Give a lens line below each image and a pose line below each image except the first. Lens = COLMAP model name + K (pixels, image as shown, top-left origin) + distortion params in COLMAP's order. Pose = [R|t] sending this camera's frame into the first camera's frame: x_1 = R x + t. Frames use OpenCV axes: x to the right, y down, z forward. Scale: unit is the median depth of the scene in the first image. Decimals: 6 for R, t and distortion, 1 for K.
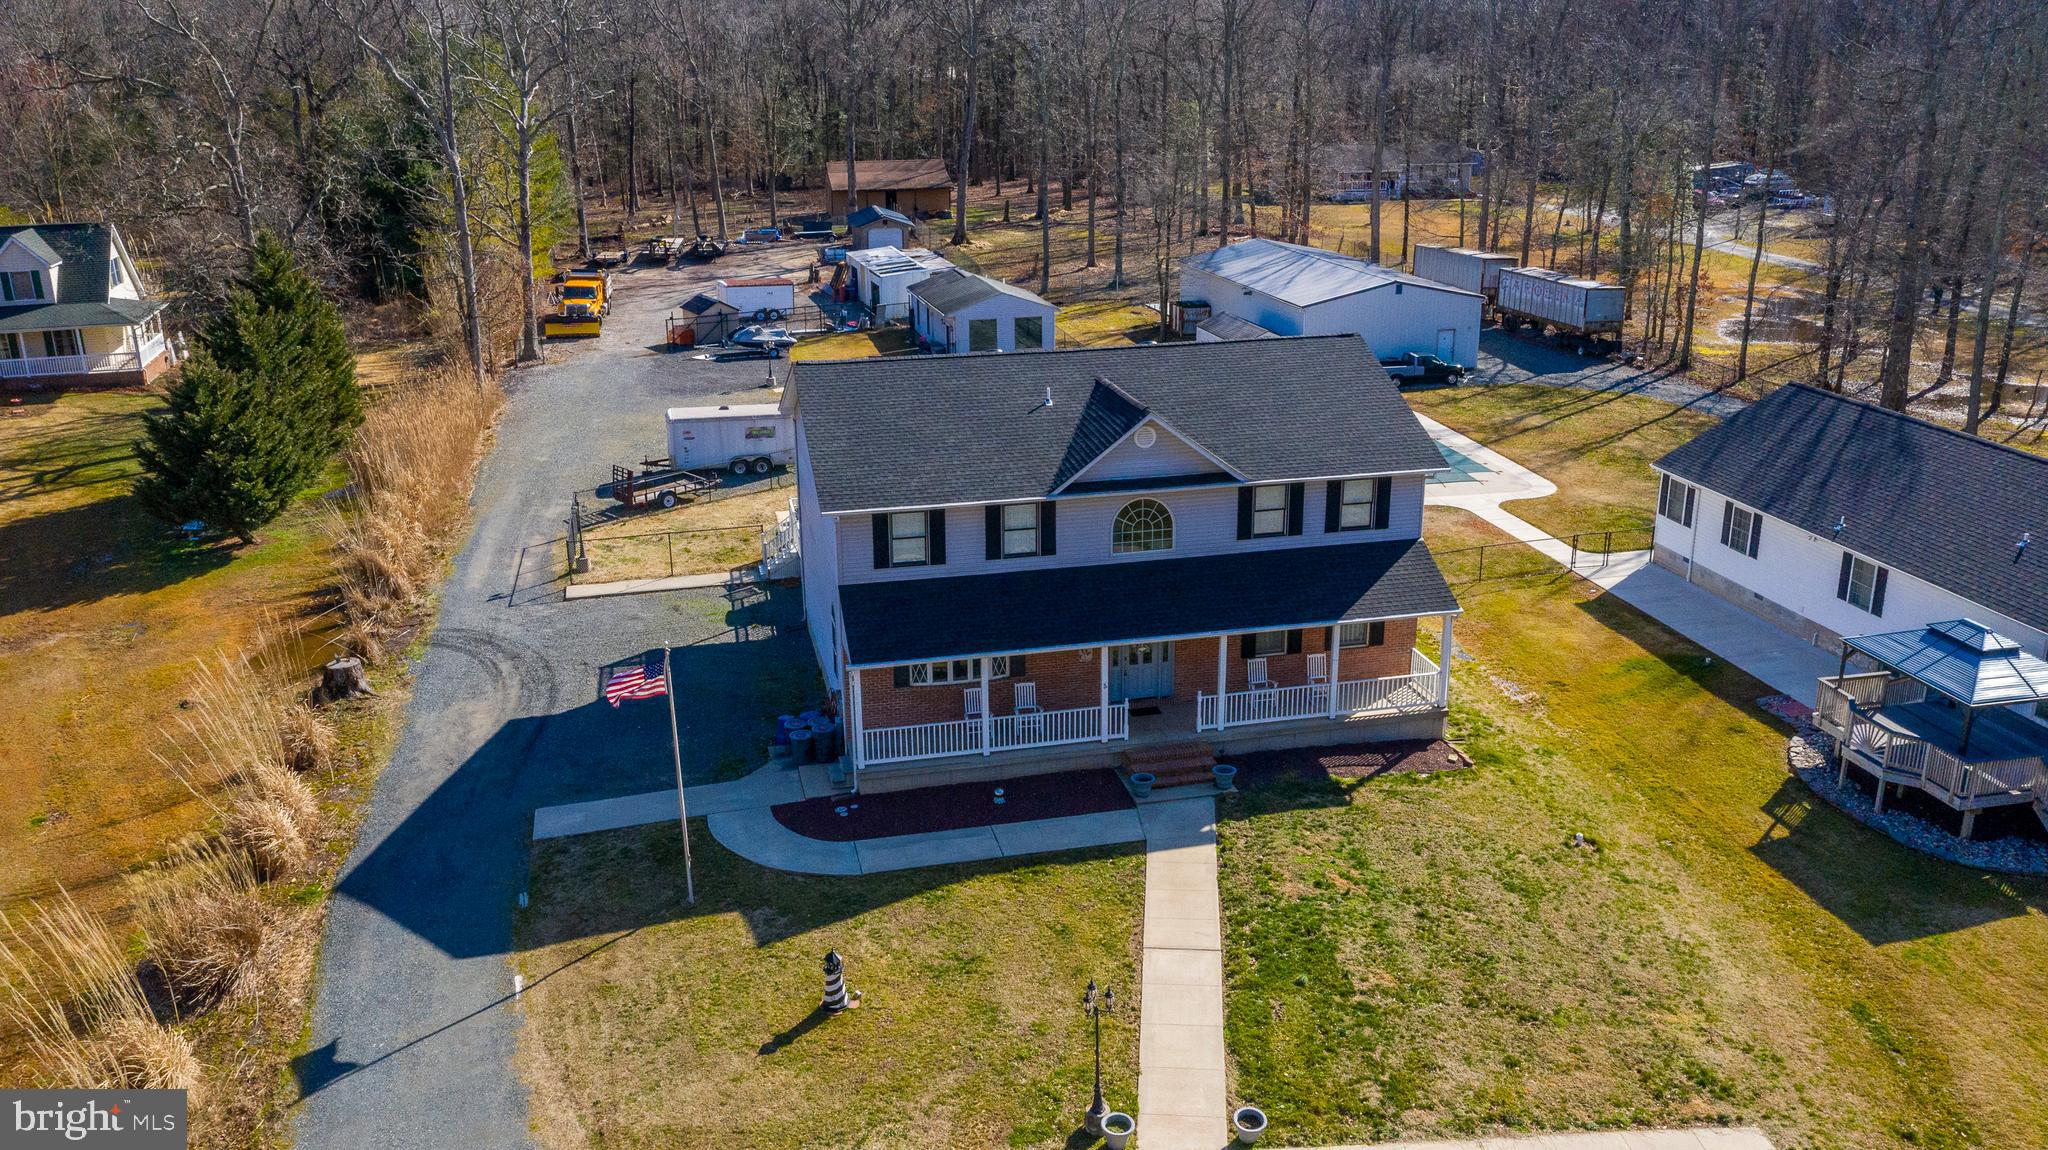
lens RADIAL K [[1621.8, 0, 1023.6], [0, 1621.8, 578.1], [0, 0, 1]] dist [-0.014848, 0.005705]
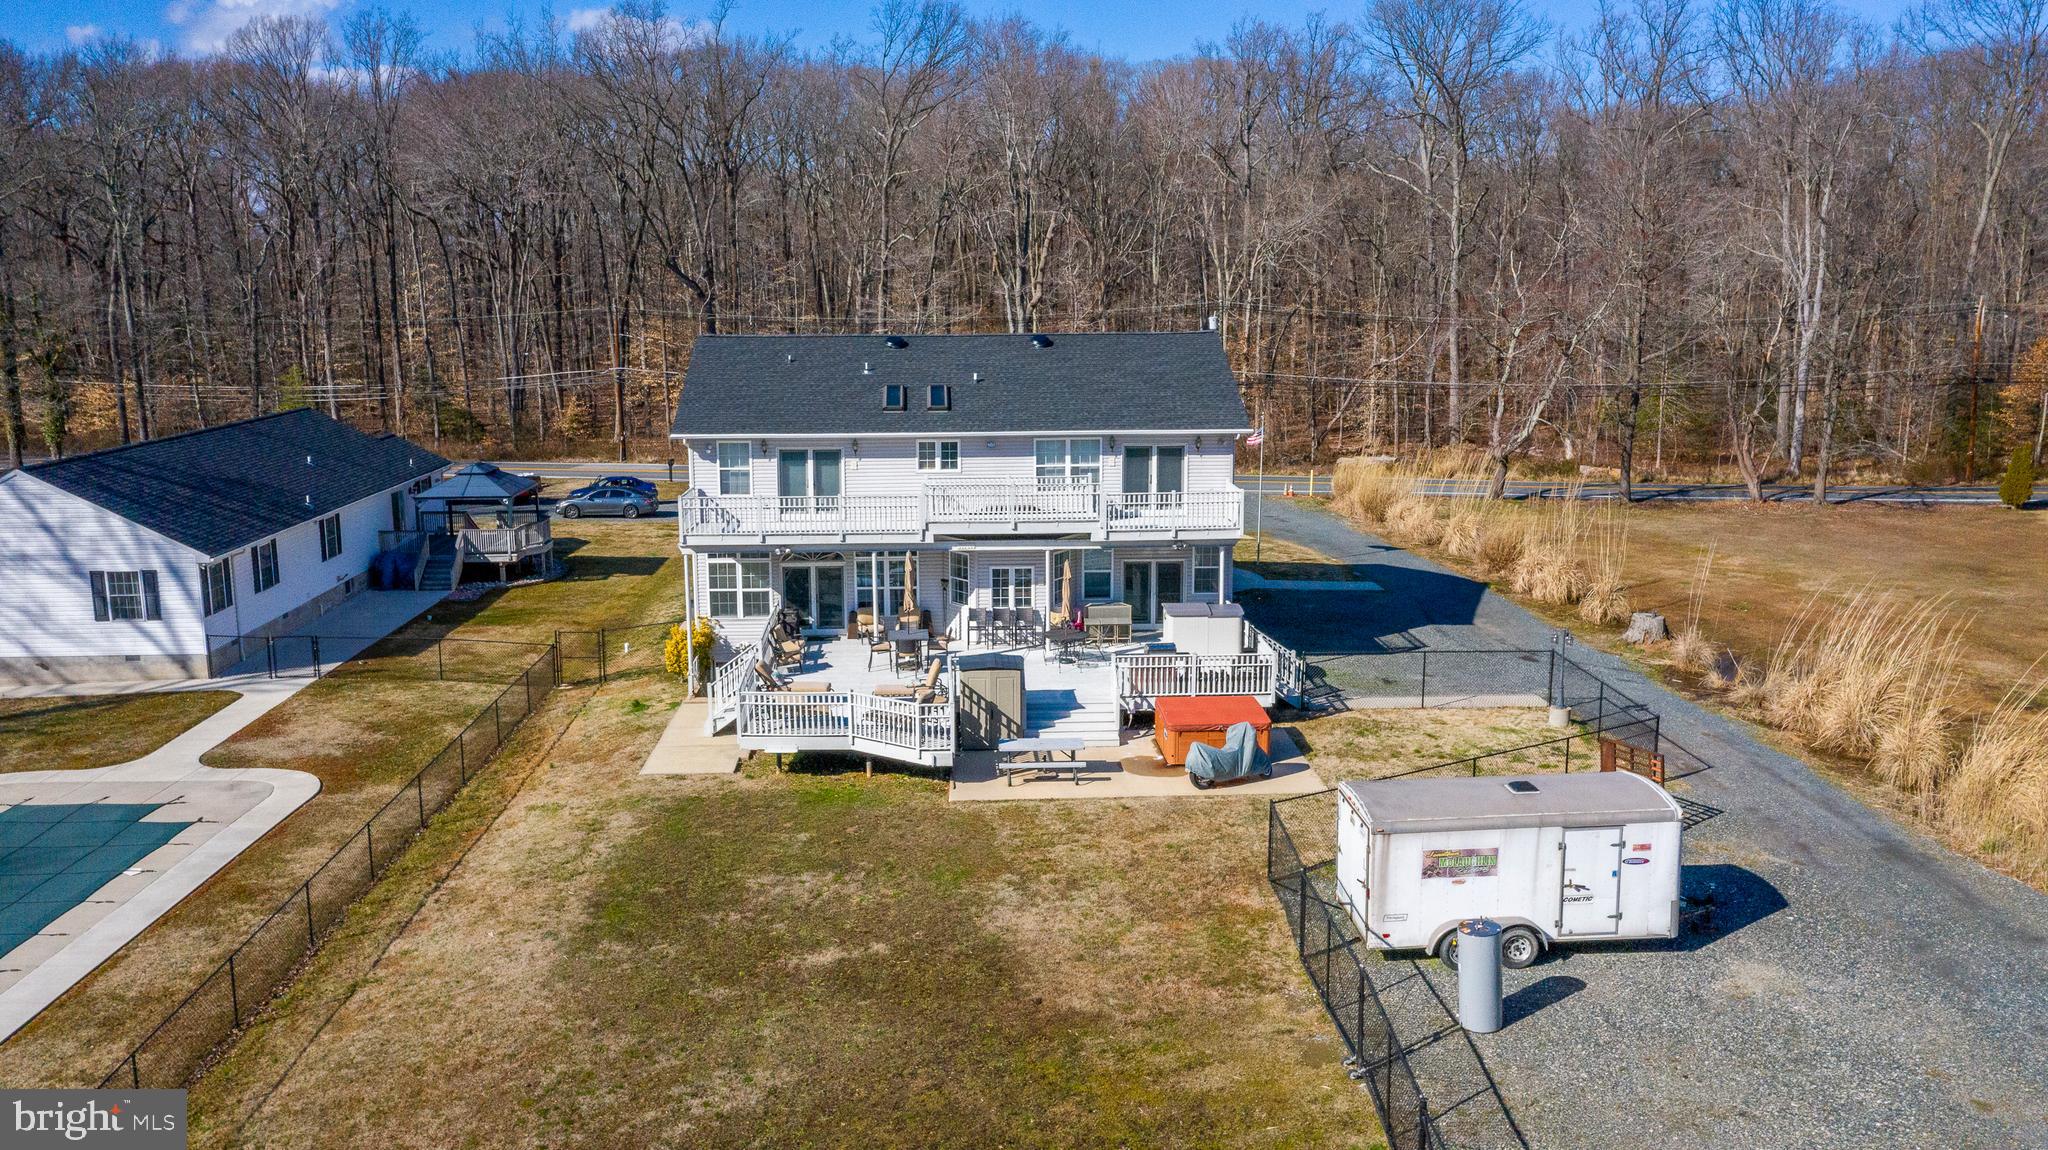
lens RADIAL K [[1633.0, 0, 1023.6], [0, 1633.0, 580.8], [0, 0, 1]] dist [-0.012658, 0.005270]
pose [[-0.985422, -0.017265, 0.169249, -0.222539], [0.067913, 0.872217, 0.484381, -0.600385], [-0.155985, 0.488814, -0.858330, 2.285107]]
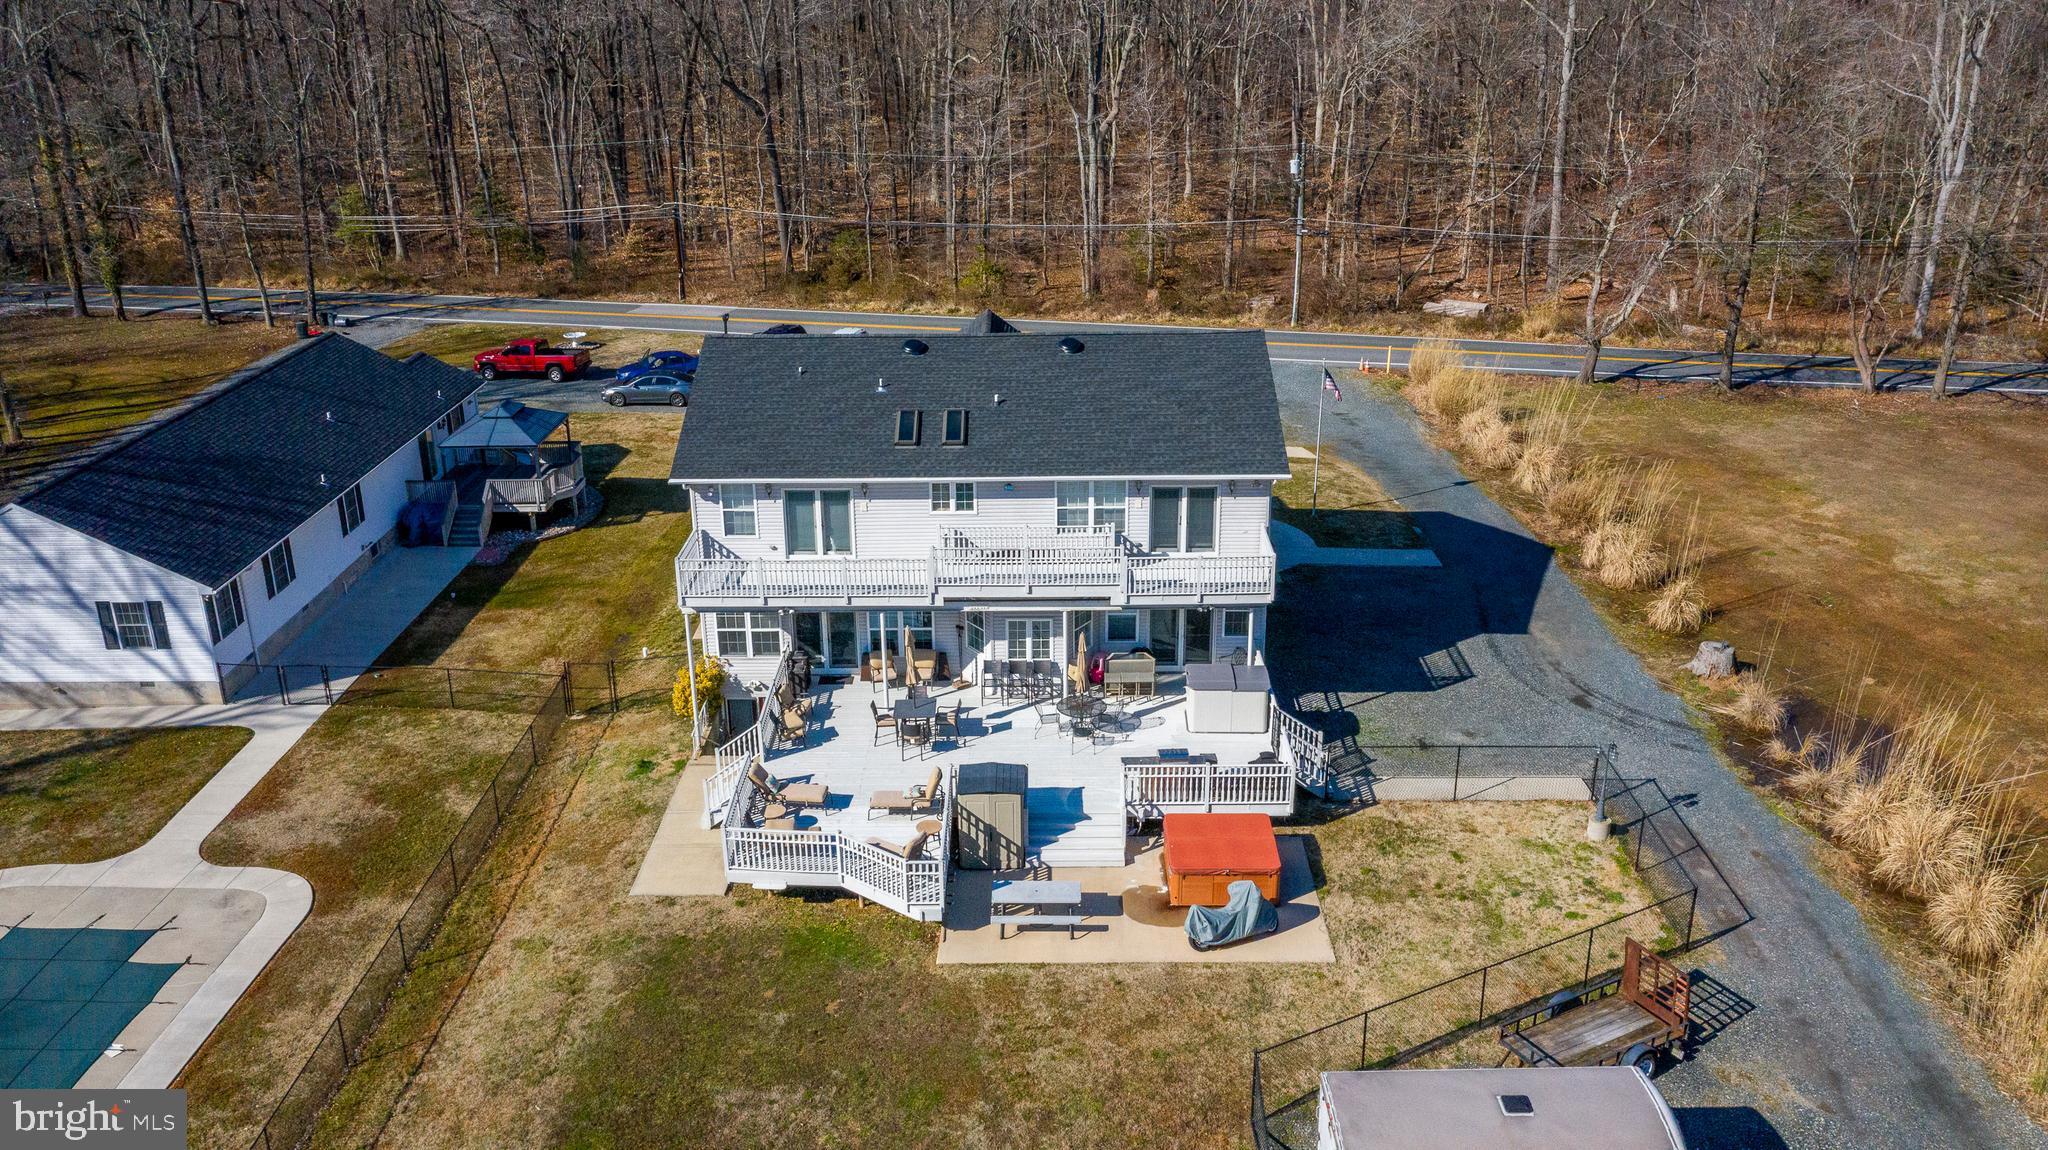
lens RADIAL K [[1621.8, 0, 1023.6], [0, 1621.8, 578.1], [0, 0, 1]] dist [-0.014848, 0.005705]
pose [[-0.972831, -0.063739, 0.222570, -0.254962], [0.093187, 0.772240, 0.628460, -0.752477], [-0.211935, 0.632126, -0.745319, 2.089075]]
